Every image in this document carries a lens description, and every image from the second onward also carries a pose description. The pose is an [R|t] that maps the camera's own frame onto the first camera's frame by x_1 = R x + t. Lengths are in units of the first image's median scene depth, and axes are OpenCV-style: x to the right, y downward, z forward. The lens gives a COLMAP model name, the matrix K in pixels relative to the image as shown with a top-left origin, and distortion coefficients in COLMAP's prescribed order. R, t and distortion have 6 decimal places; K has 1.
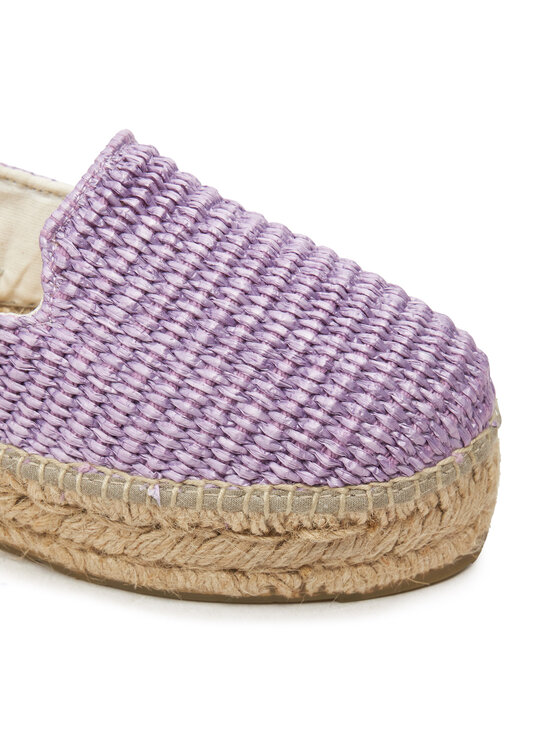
lens RADIAL K [[2086.7, 0, 280.0], [0, 2086.7, 373.0], [0, 0, 1]] dist [-0.591132, 0.091913]
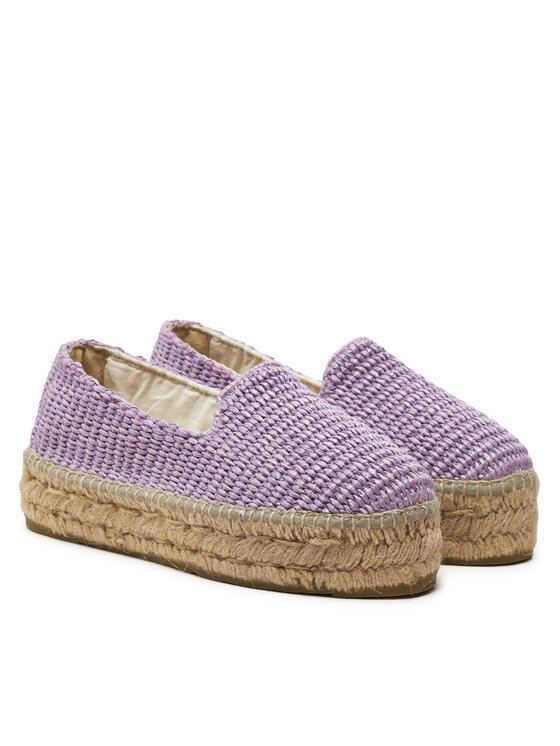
lens RADIAL K [[2664.9, 0, 280.0], [0, 2664.9, 373.0], [0, 0, 1]] dist [-0.181791, 0.085178]
pose [[0.933550, 0.057660, -0.353779, 0.862190], [-0.203887, 0.897180, -0.391788, 0.923809], [0.294813, 0.437885, 0.849319, -1.203901]]
